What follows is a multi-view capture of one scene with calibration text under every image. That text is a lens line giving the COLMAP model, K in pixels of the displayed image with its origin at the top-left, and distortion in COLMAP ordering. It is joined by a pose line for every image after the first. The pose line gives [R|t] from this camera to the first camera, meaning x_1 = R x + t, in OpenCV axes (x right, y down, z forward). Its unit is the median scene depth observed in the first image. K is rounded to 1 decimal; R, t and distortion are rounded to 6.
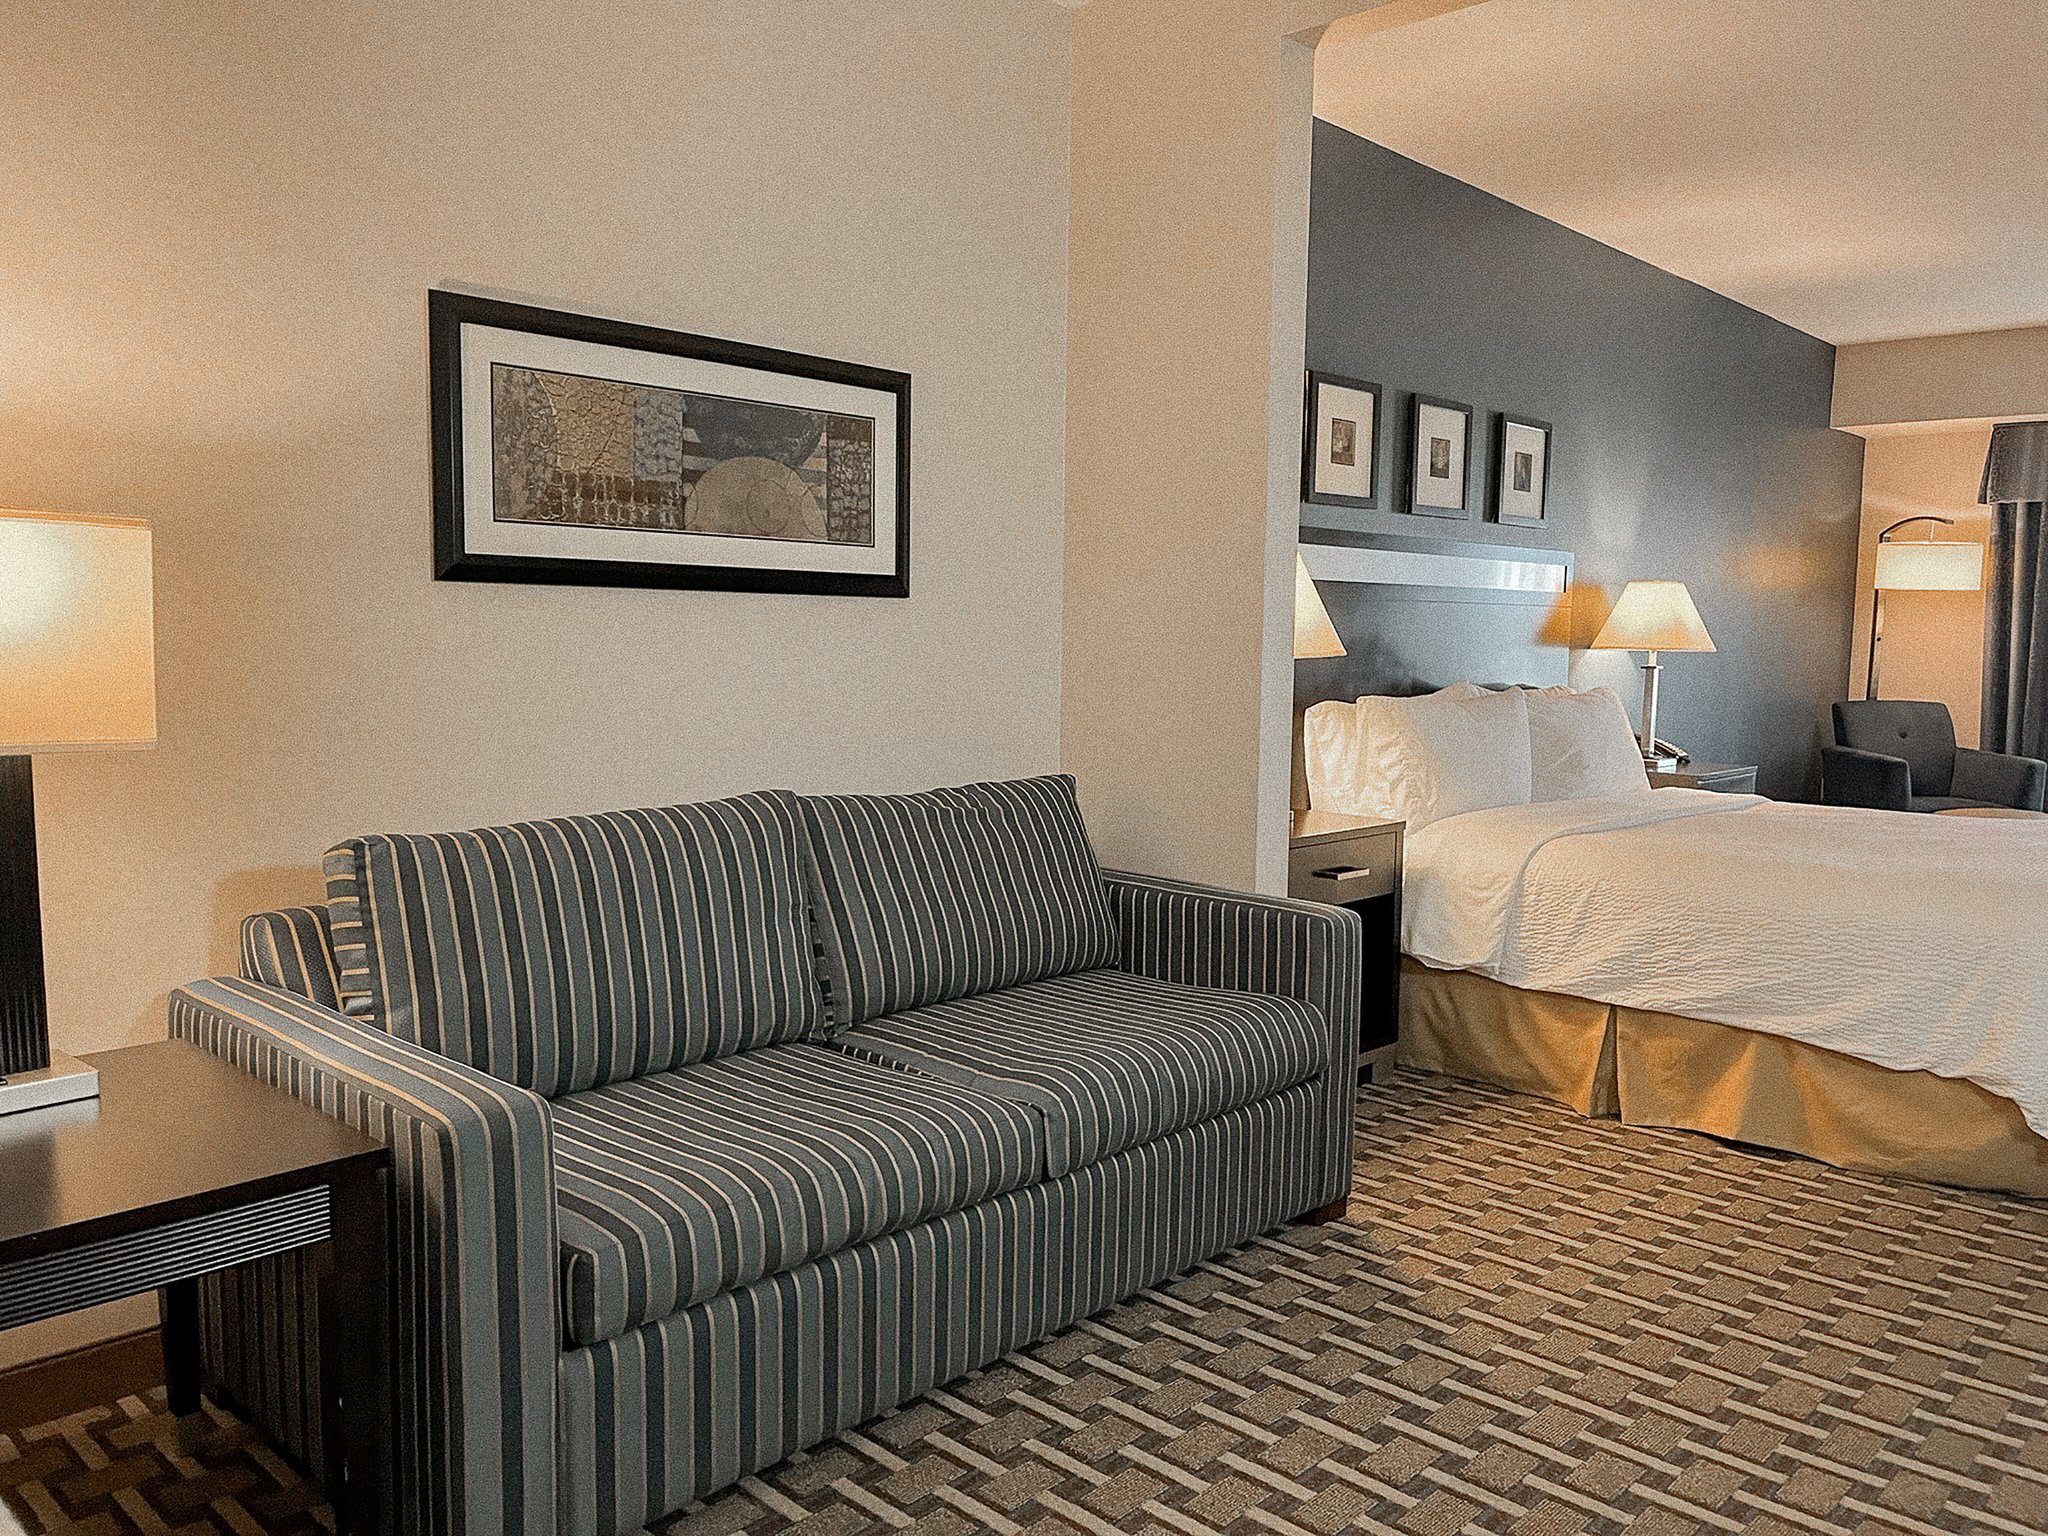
lens RADIAL K [[1565.3, 0, 1031.8], [0, 1565.3, 775.7], [0, 0, 1]] dist [0.082473, -0.101798]
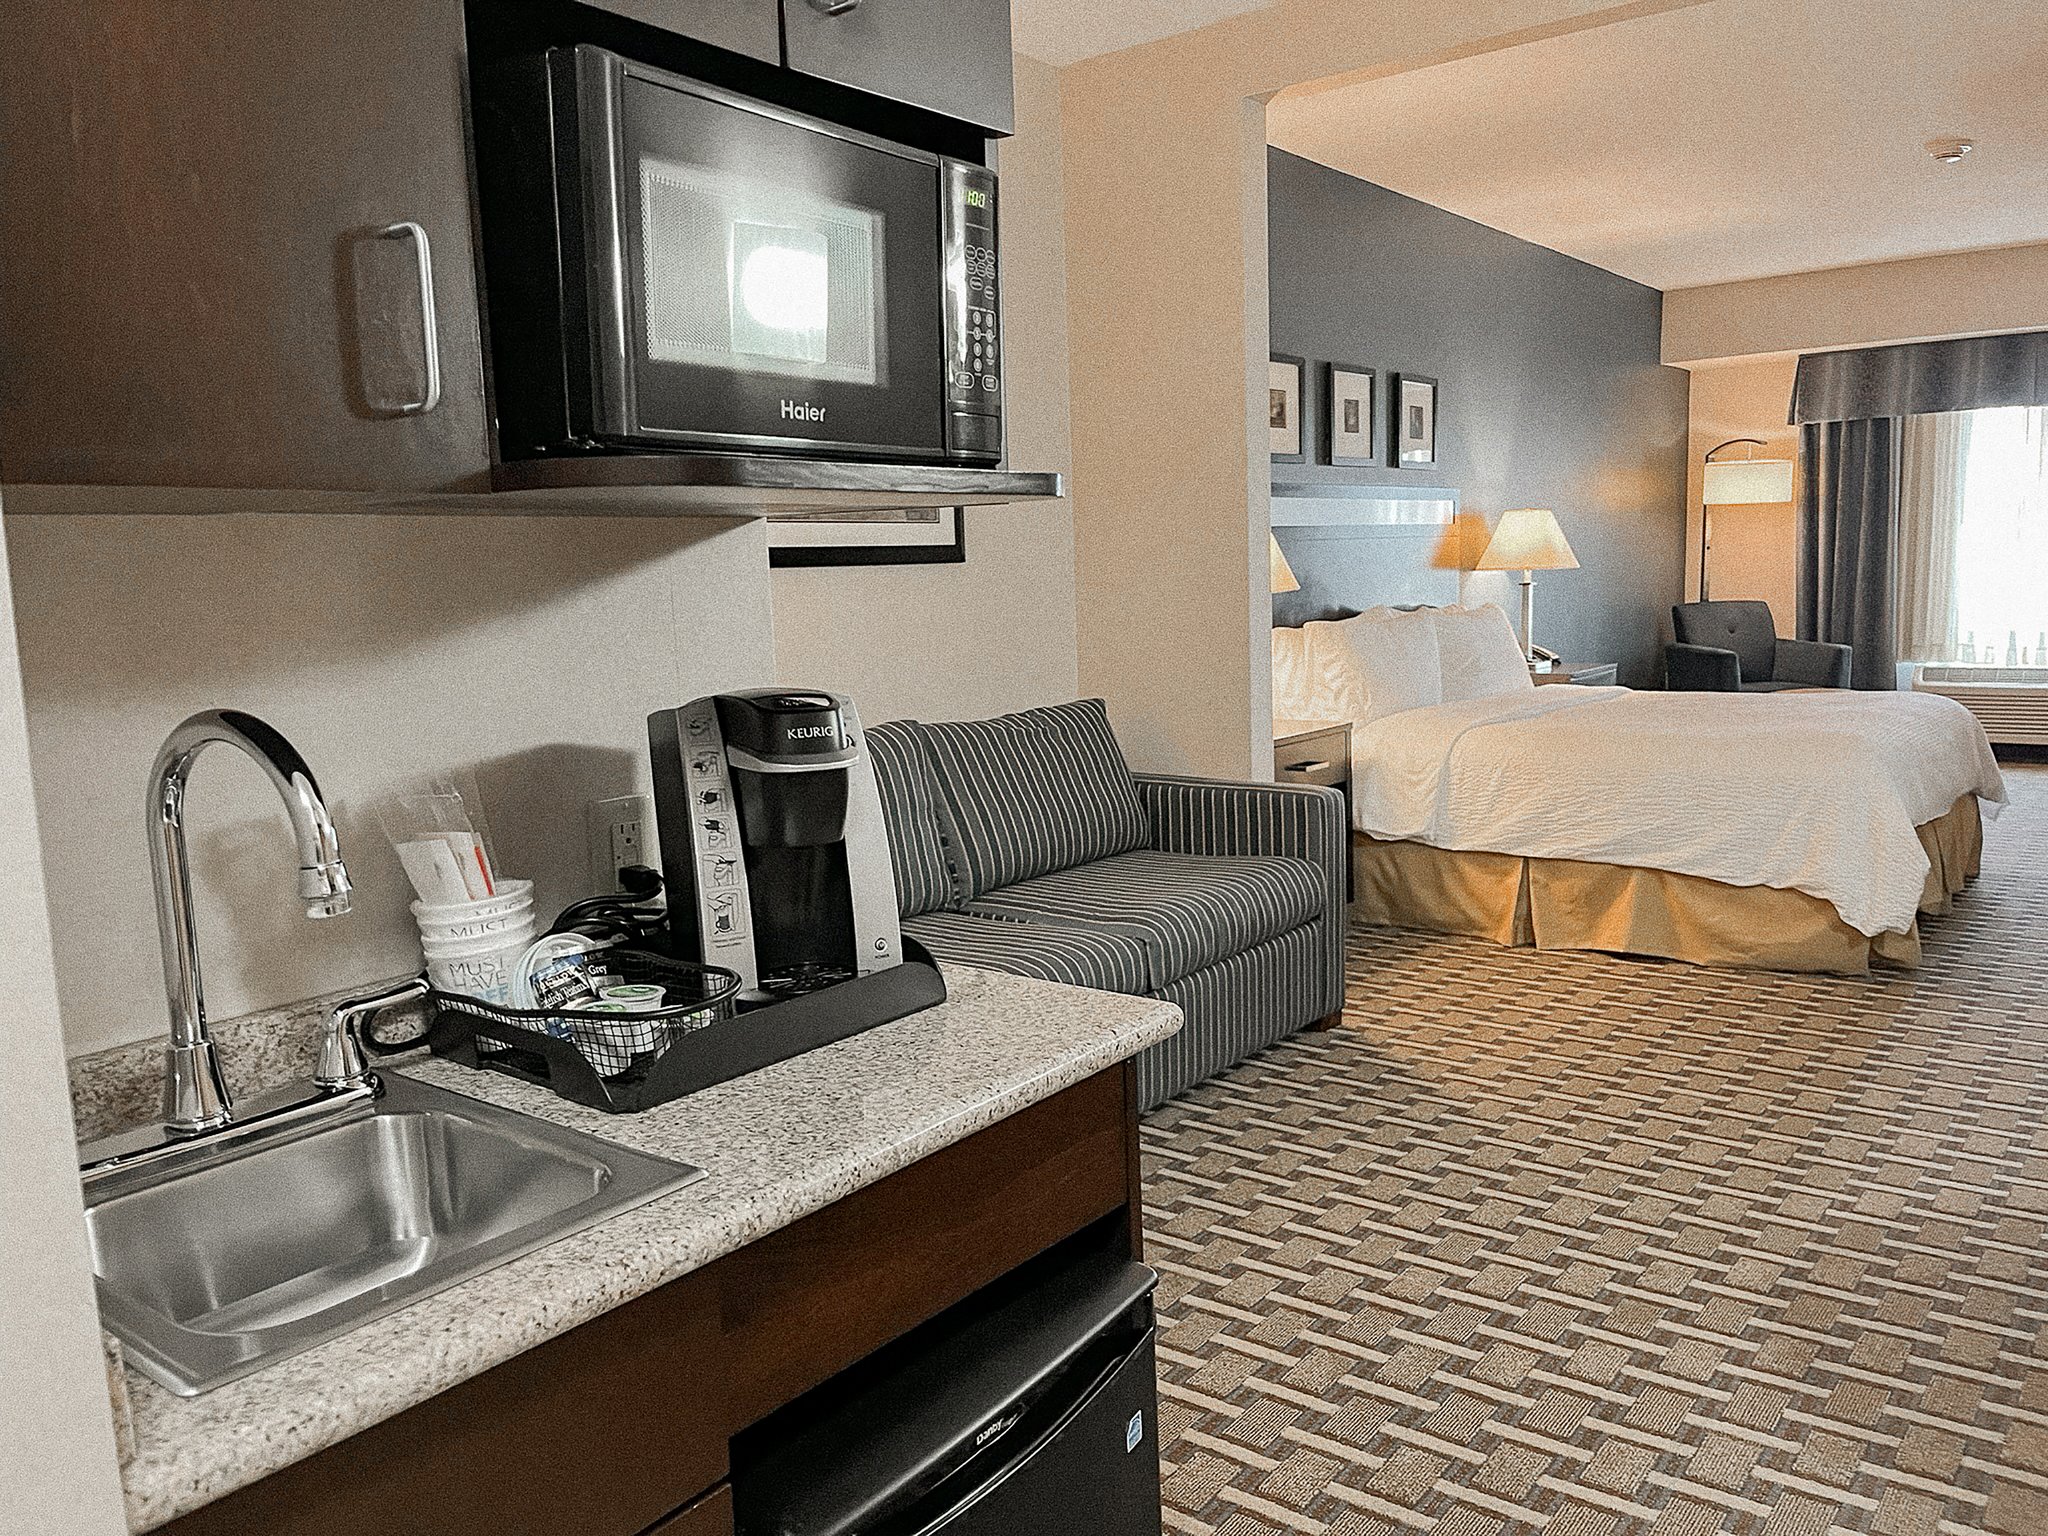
lens RADIAL K [[1590.3, 0, 1058.5], [0, 1590.3, 763.4], [0, 0, 1]] dist [0.095472, -0.105180]
pose [[0.992749, -0.060678, 0.103766, -0.139231], [0.057439, 0.997773, 0.033922, 0.006635], [-0.105593, -0.027716, 0.994023, -0.244438]]
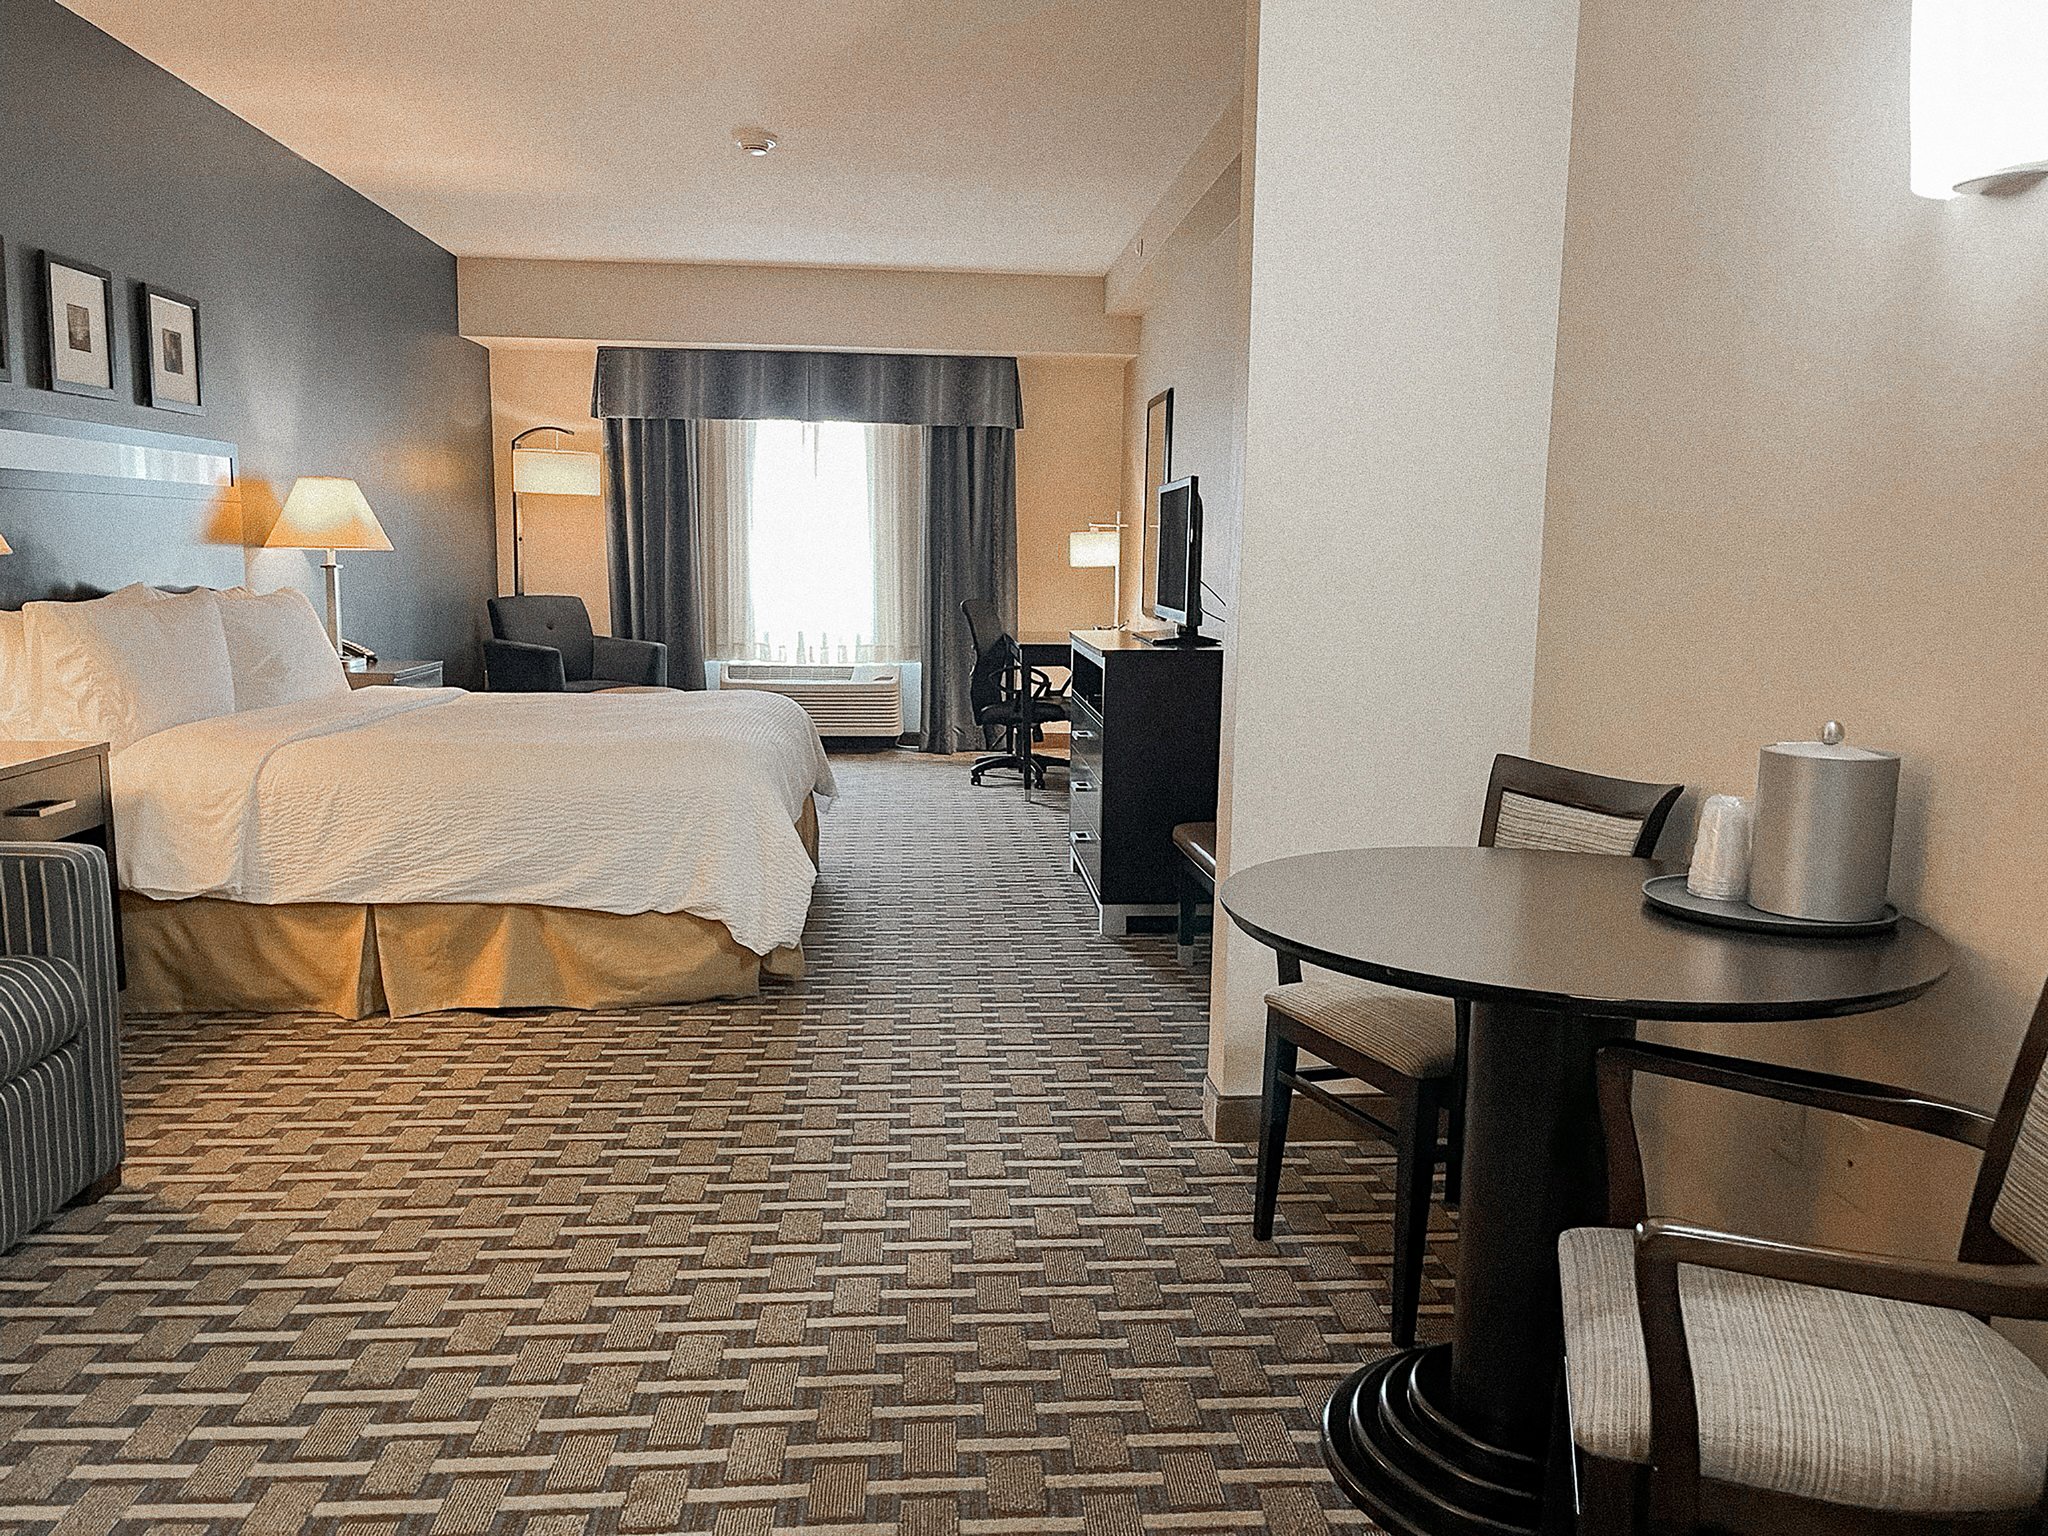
lens RADIAL K [[1565.3, 0, 1031.8], [0, 1565.3, 775.7], [0, 0, 1]] dist [0.082473, -0.101798]
pose [[0.677983, -0.110071, 0.726790, -0.073397], [0.064795, 0.993825, 0.090070, 0.000835], [-0.732216, -0.013973, 0.680929, 0.011710]]
